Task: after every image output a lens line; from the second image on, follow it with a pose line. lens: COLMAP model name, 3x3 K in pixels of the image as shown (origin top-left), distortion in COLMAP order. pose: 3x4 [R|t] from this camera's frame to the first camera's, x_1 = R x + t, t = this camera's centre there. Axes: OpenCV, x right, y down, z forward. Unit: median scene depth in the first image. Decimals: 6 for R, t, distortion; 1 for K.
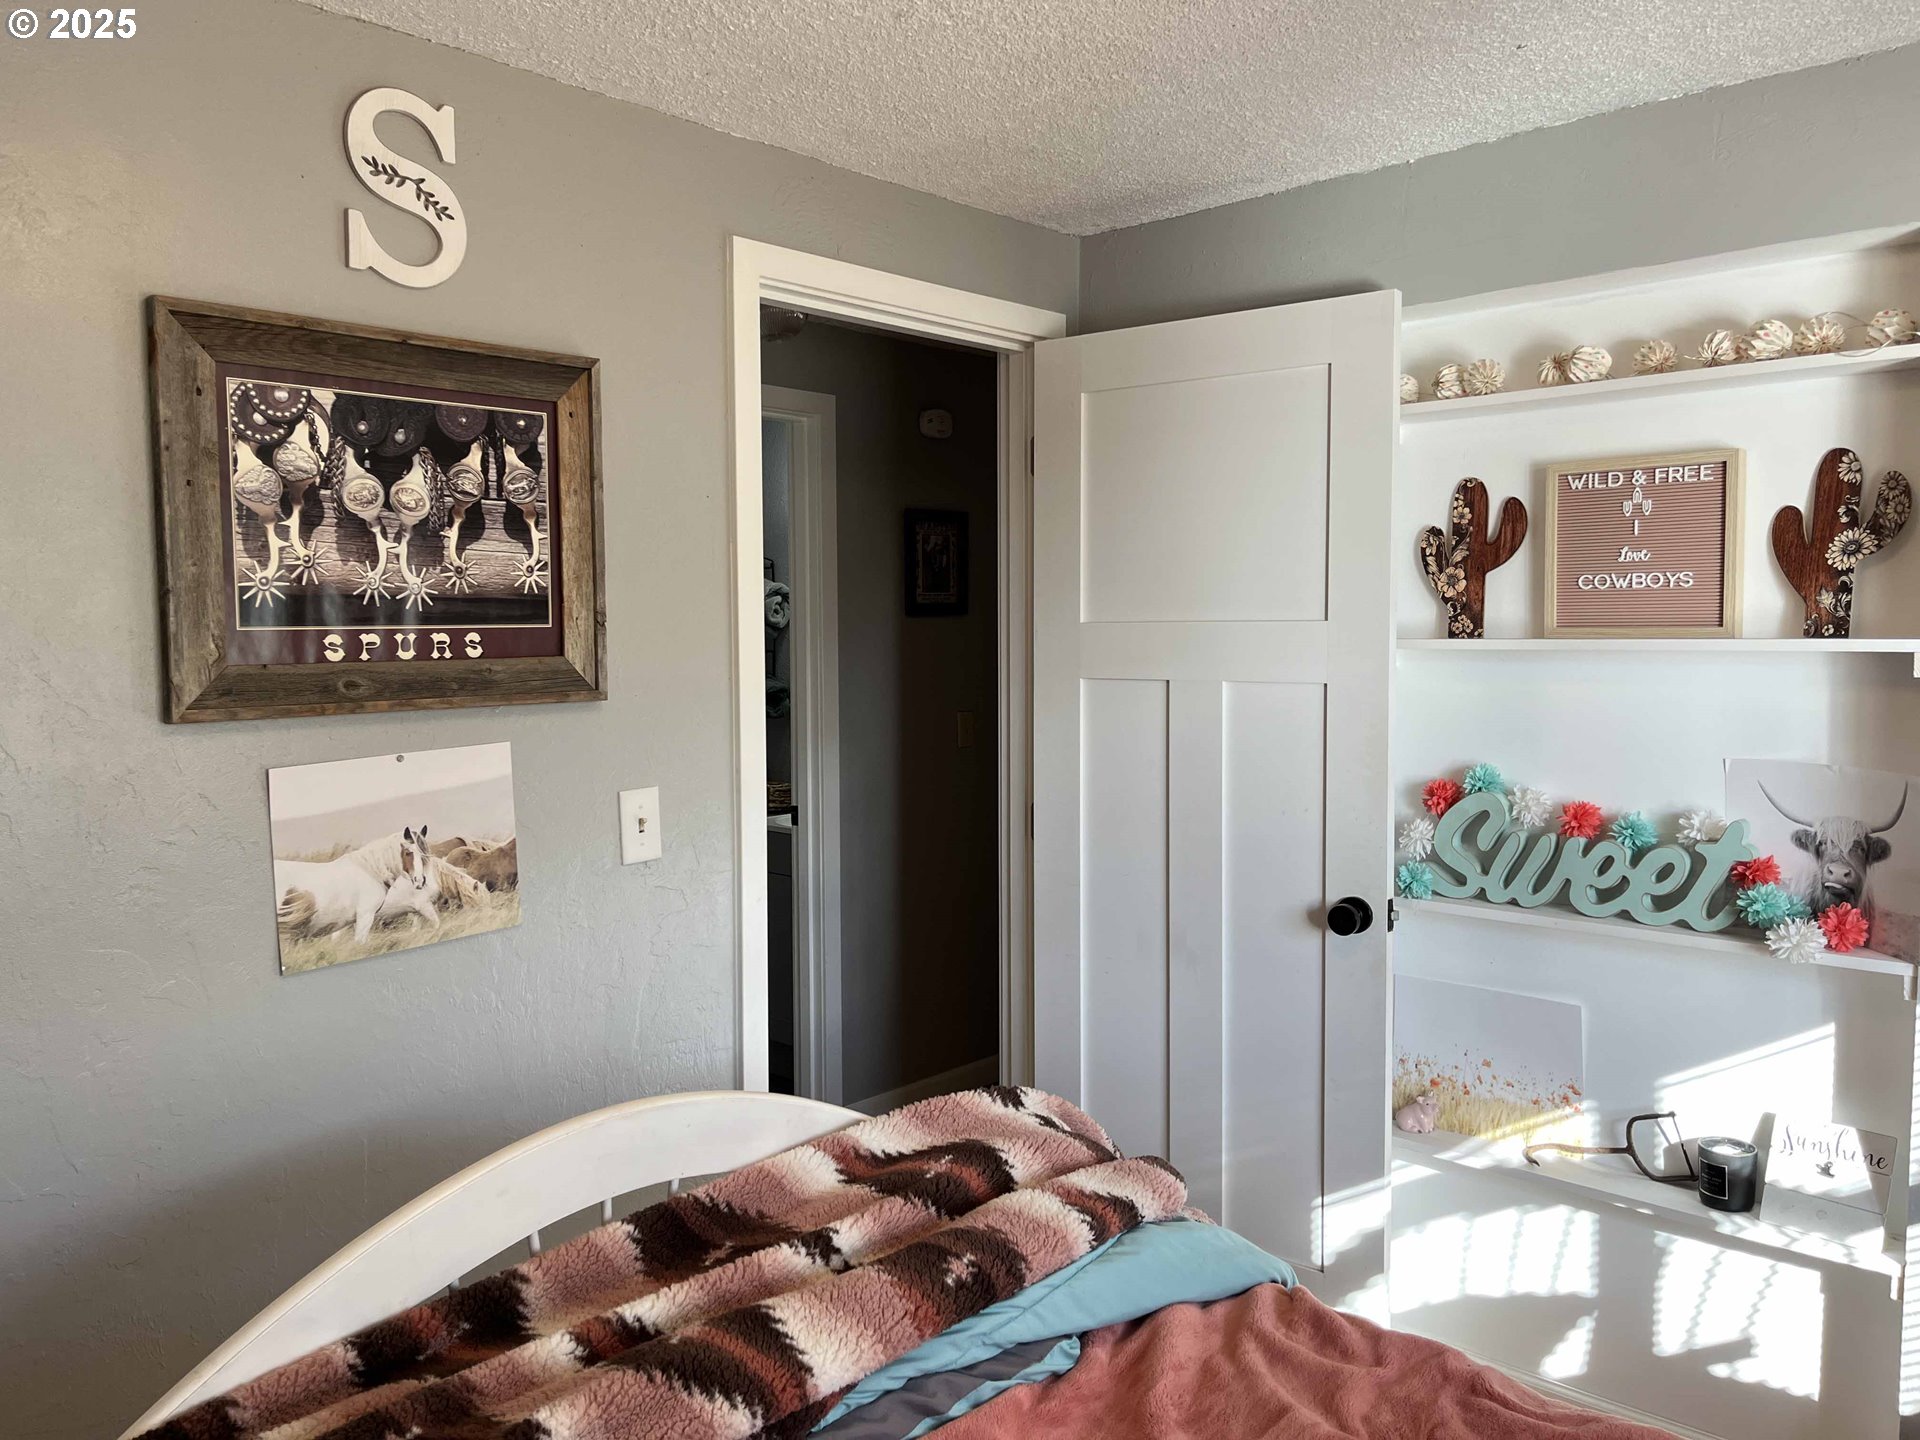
lens RADIAL K [[1458.5, 0, 958.2], [0, 1458.5, 715.1], [0, 0, 1]] dist [0.069214, -0.082026]
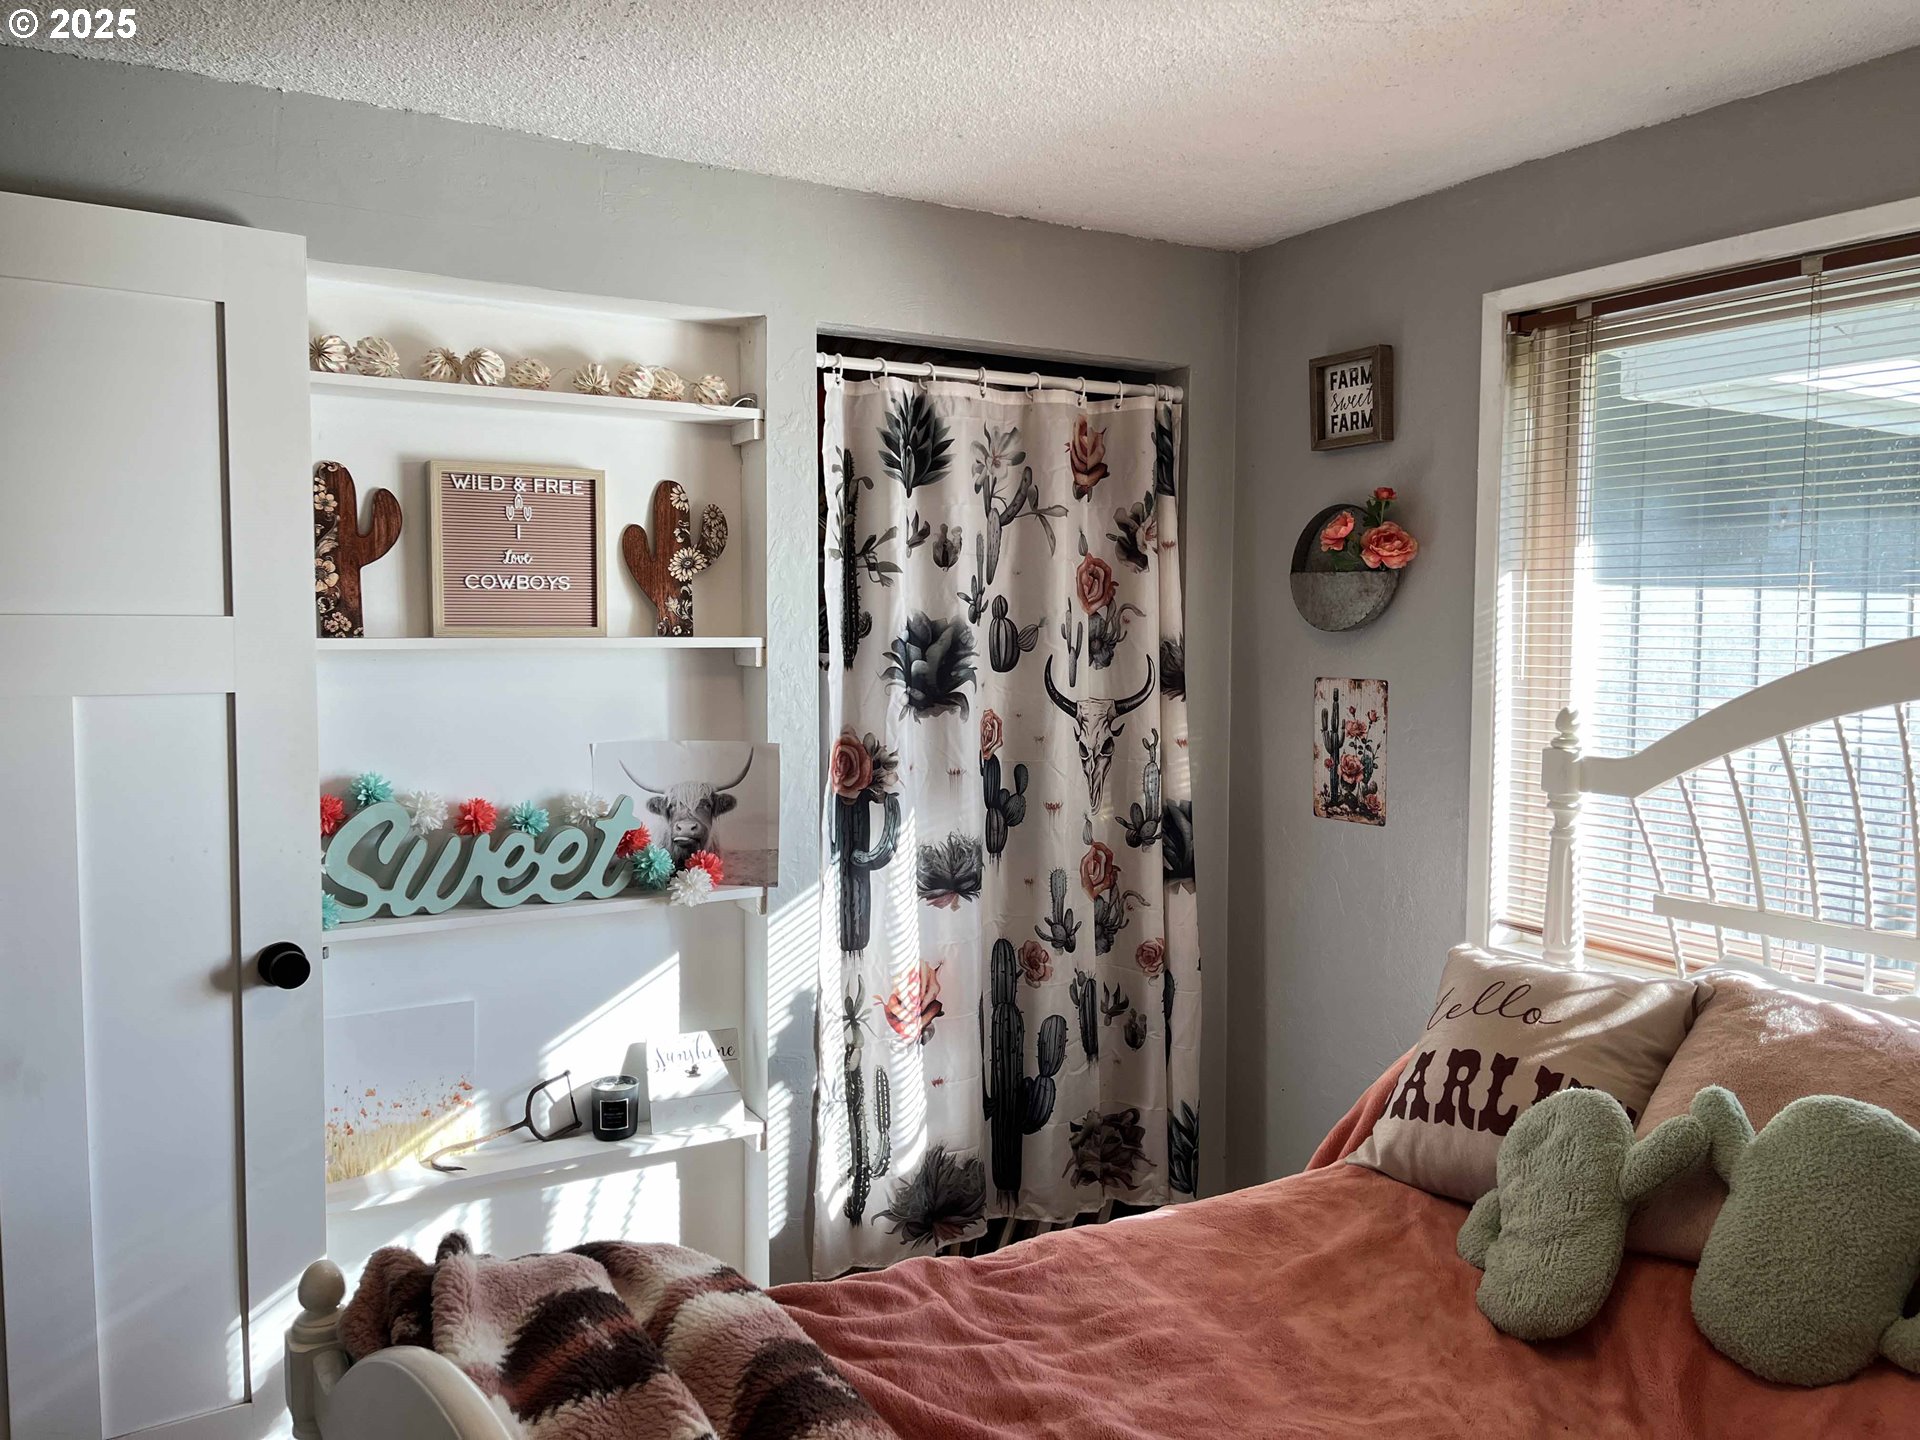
lens RADIAL K [[1458.5, 0, 960.1], [0, 1458.5, 715.8], [0, 0, 1]] dist [0.069214, -0.082026]
pose [[0.280872, -0.054931, 0.958172, -0.459353], [0.054495, 0.997663, 0.041220, -0.022105], [-0.958197, 0.040637, 0.283209, 0.402209]]
